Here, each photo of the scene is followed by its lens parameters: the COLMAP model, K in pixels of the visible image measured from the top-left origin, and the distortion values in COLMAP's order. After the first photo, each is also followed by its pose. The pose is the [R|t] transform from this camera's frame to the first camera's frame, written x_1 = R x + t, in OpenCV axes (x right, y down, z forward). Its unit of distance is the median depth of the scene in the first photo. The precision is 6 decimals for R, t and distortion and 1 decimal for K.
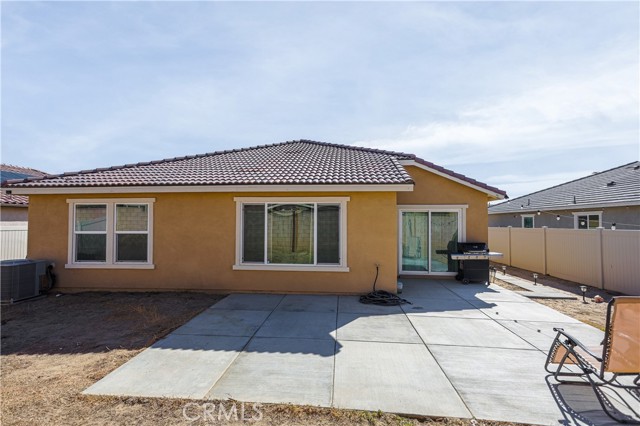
lens RADIAL K [[307.5, 0, 317.3], [0, 307.5, 212.1], [0, 0, 1]] dist [0.023452, 0.000487]
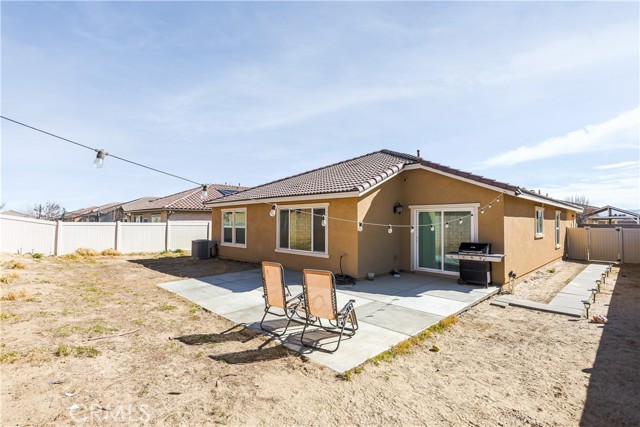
lens RADIAL K [[307.5, 0, 316.5], [0, 307.5, 213.7], [0, 0, 1]] dist [0.023452, 0.000487]
pose [[0.762203, -0.015864, -0.647144, 0.857724], [0.017941, 0.999833, -0.003379, 0.002689], [0.647090, -0.009035, 0.762360, -0.048589]]
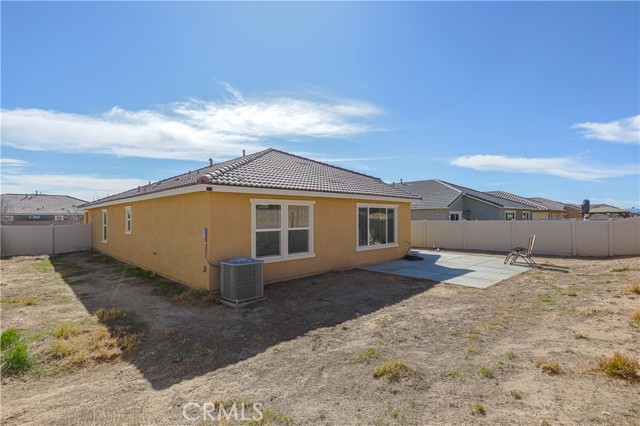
lens RADIAL K [[307.5, 0, 318.0], [0, 307.5, 214.8], [0, 0, 1]] dist [0.023452, 0.000487]
pose [[0.663118, 0.000293, 0.748515, -1.430867], [-0.007853, 0.999948, 0.006566, 0.002632], [-0.748474, -0.010232, 0.663085, 0.152991]]
